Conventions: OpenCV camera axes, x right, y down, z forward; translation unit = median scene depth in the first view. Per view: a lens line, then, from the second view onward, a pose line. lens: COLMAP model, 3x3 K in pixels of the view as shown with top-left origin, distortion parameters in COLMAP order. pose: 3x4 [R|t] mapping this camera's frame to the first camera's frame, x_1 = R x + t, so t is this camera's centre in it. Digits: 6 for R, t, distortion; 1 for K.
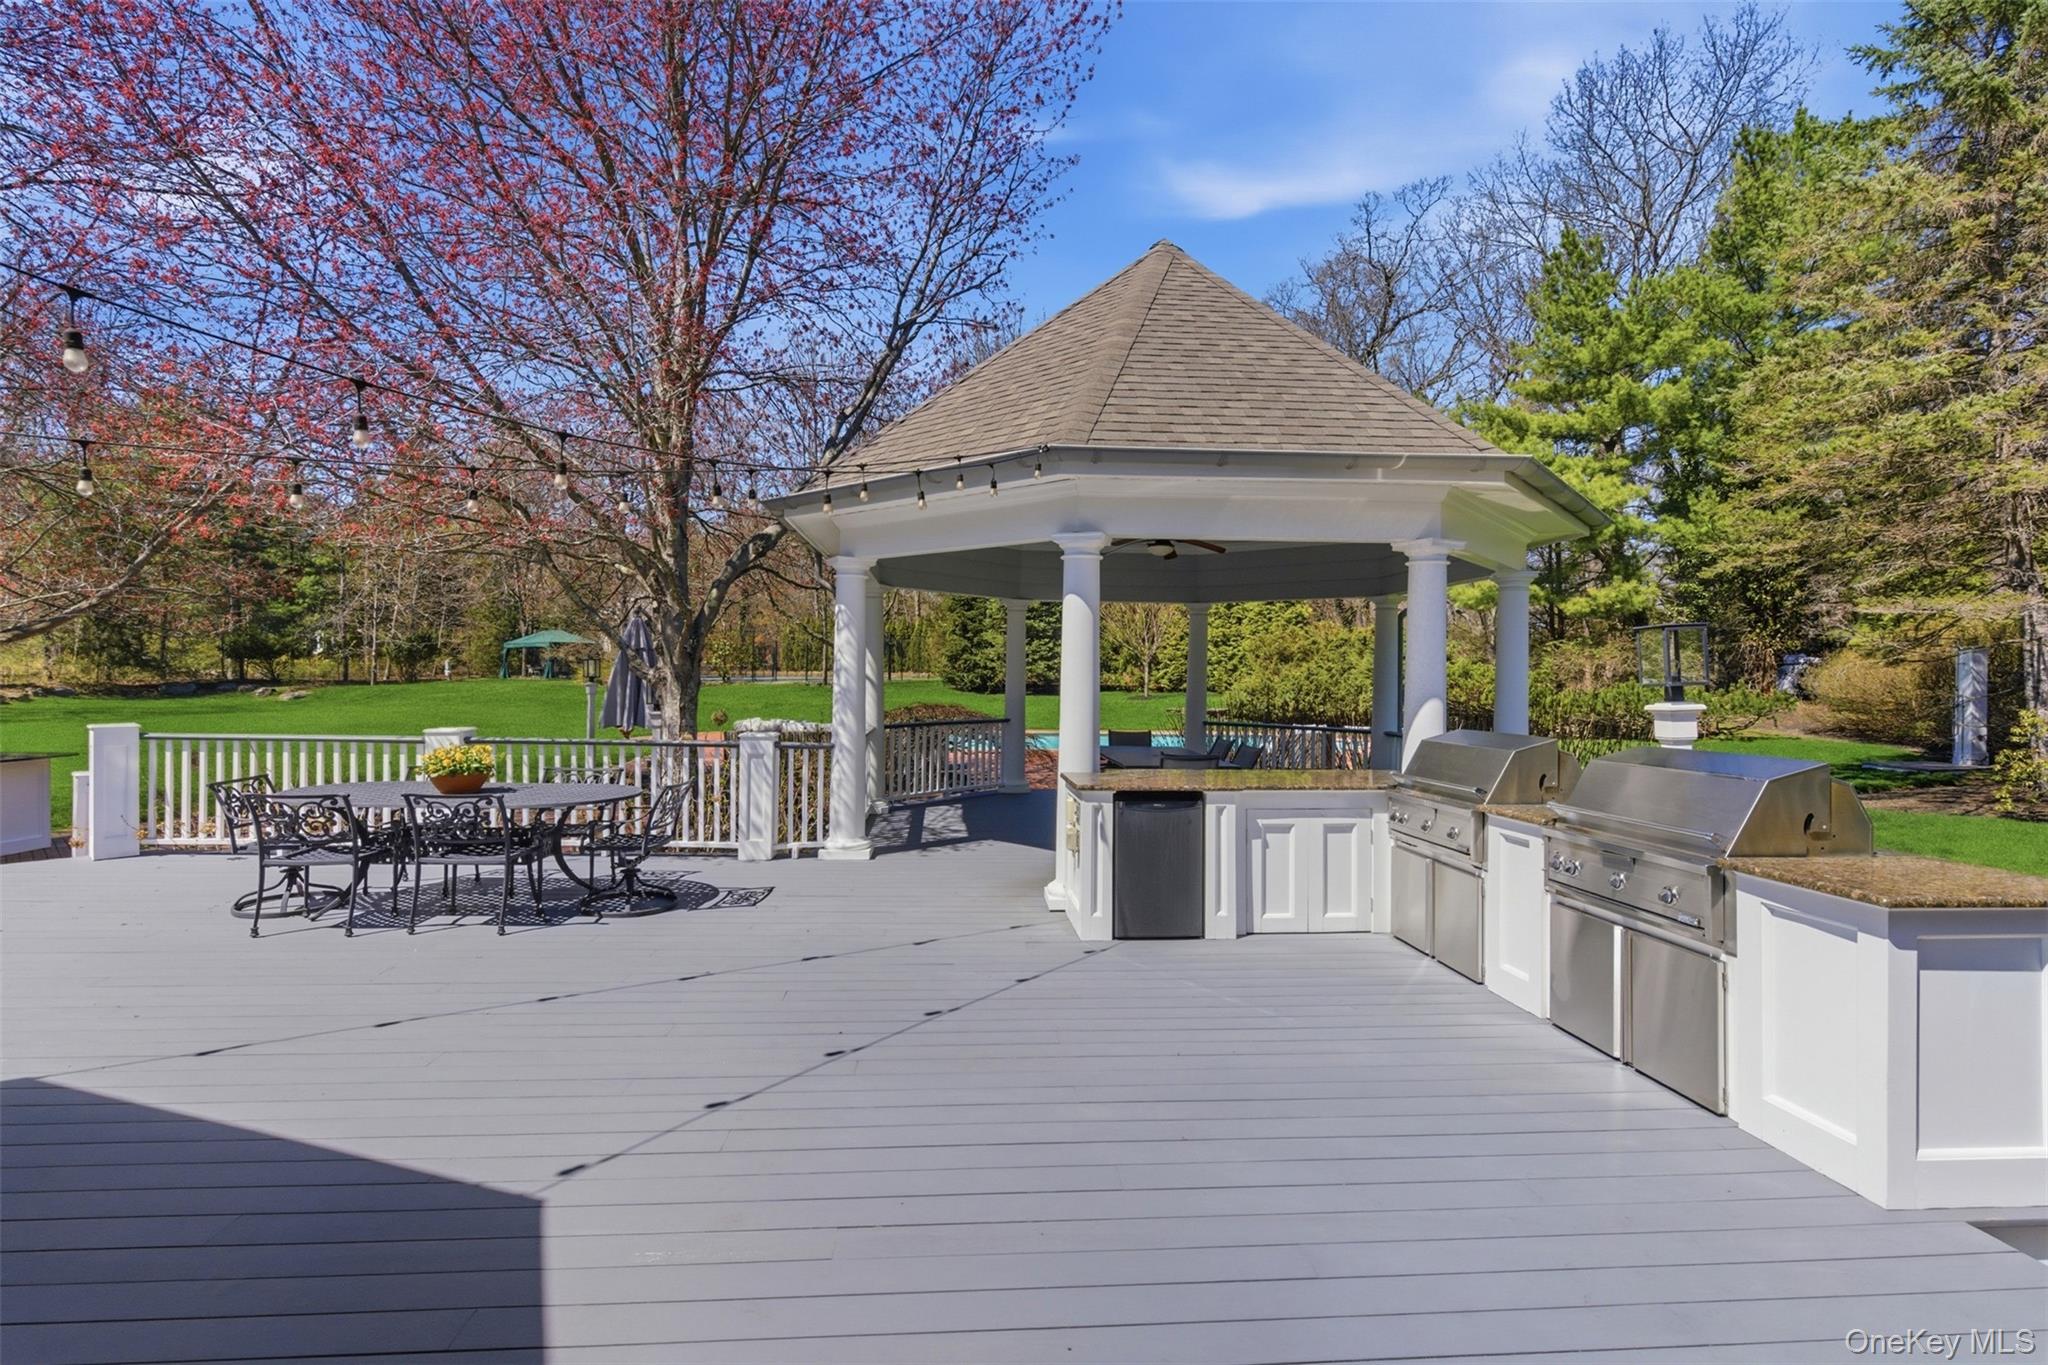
lens RADIAL K [[935.8, 0, 1024.0], [0, 935.8, 682.5], [0, 0, 1]] dist [-0.000692, -0.000242]
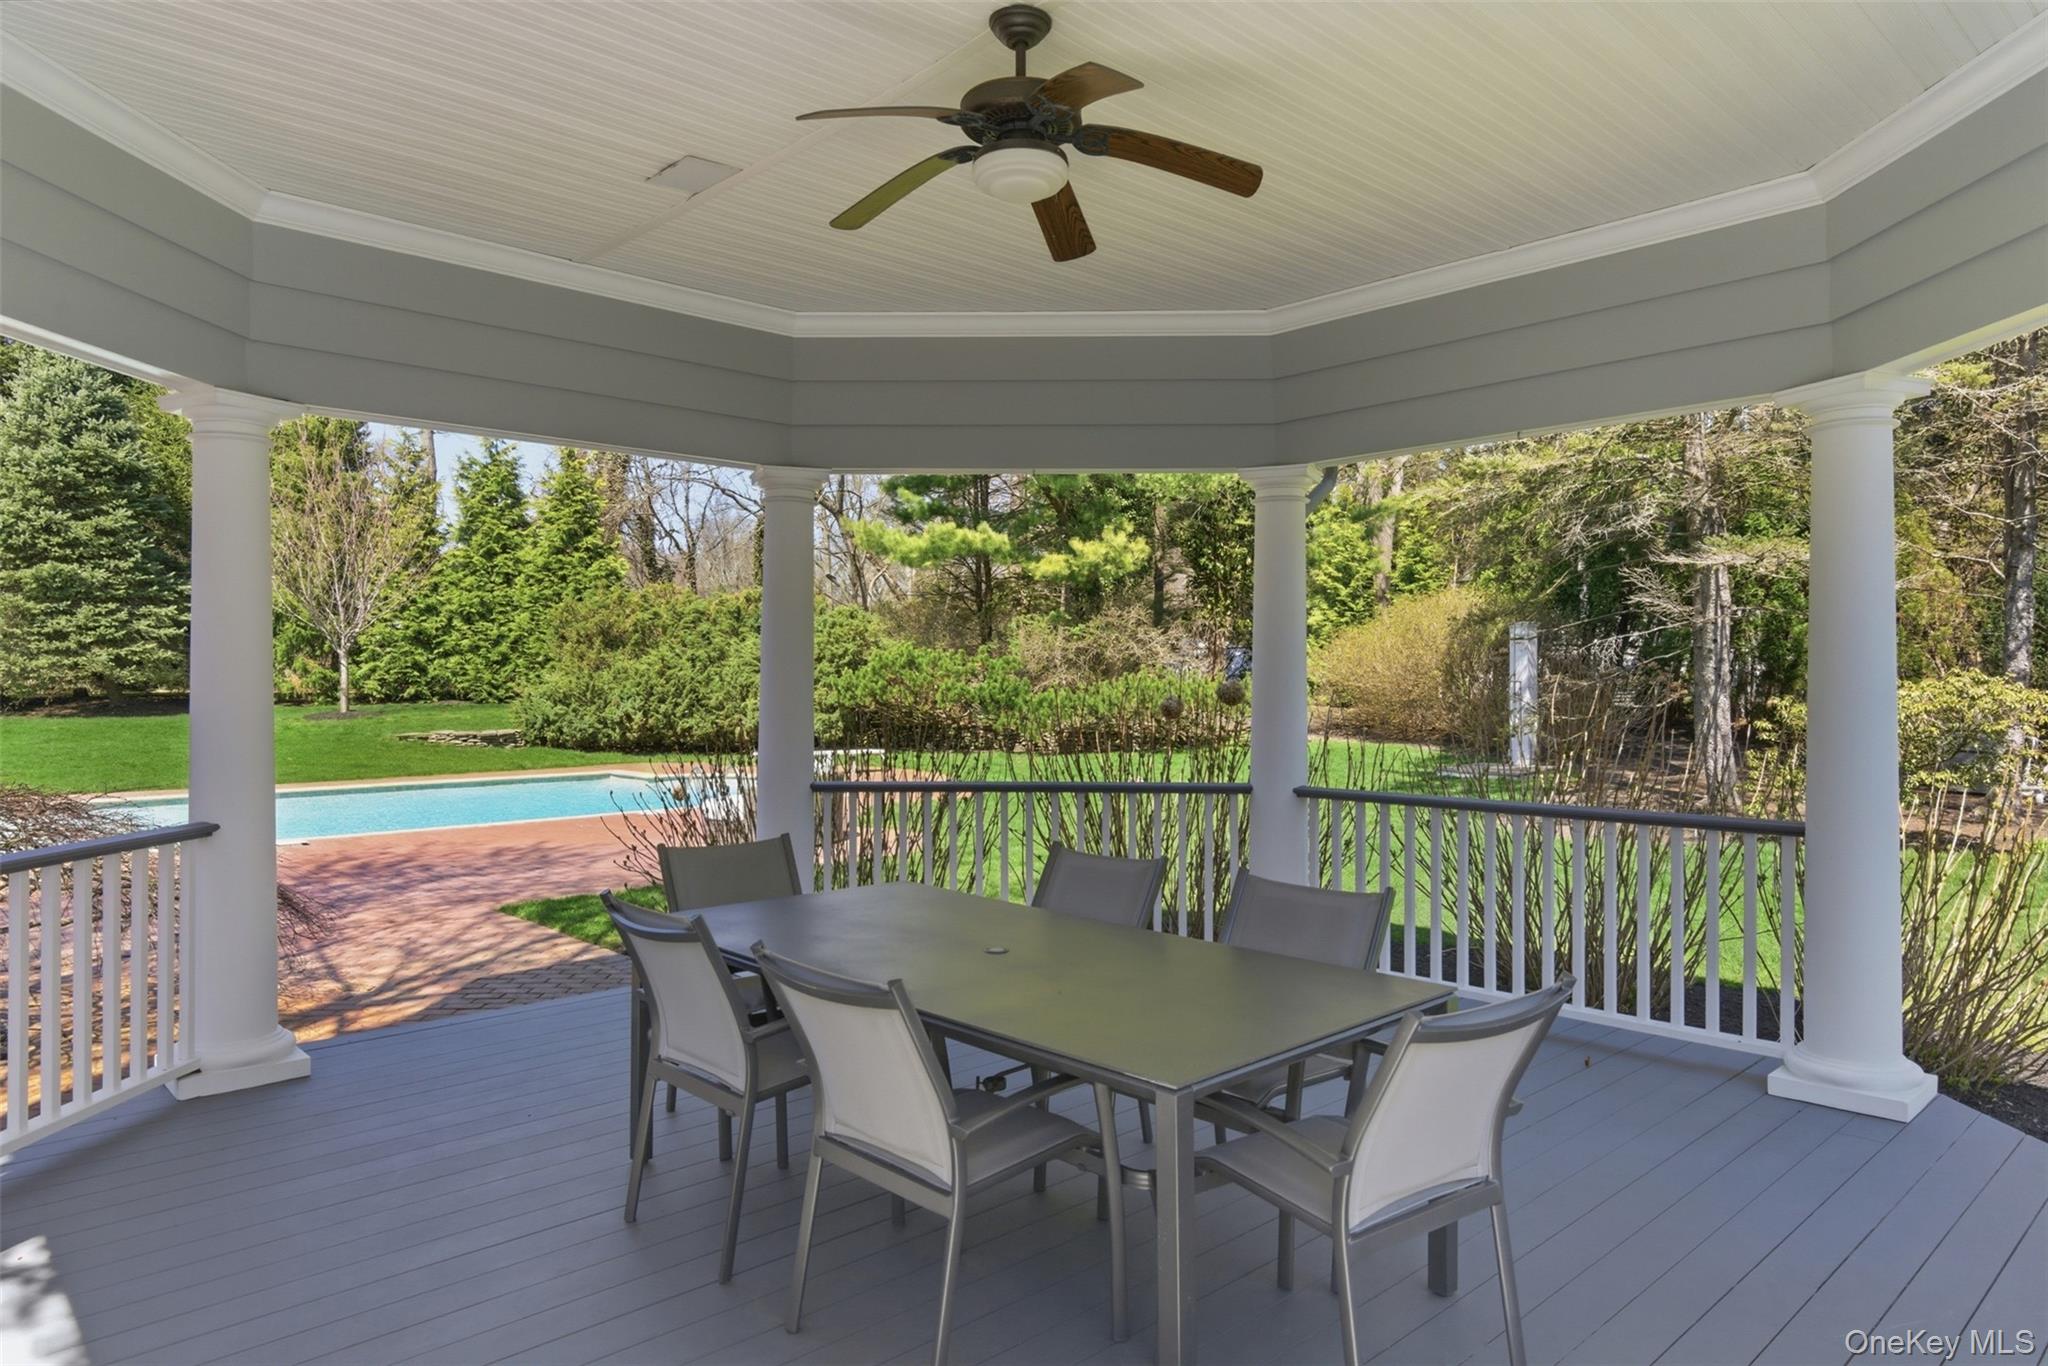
lens RADIAL K [[1272.7, 0, 1024.0], [0, 1272.7, 683.0], [0, 0, 1]] dist [-0.003633, -0.001510]
pose [[0.780706, -0.018405, 0.624627, -0.024195], [0.017779, 0.999816, 0.007239, -0.000401], [-0.624645, 0.005453, 0.780889, 0.209981]]
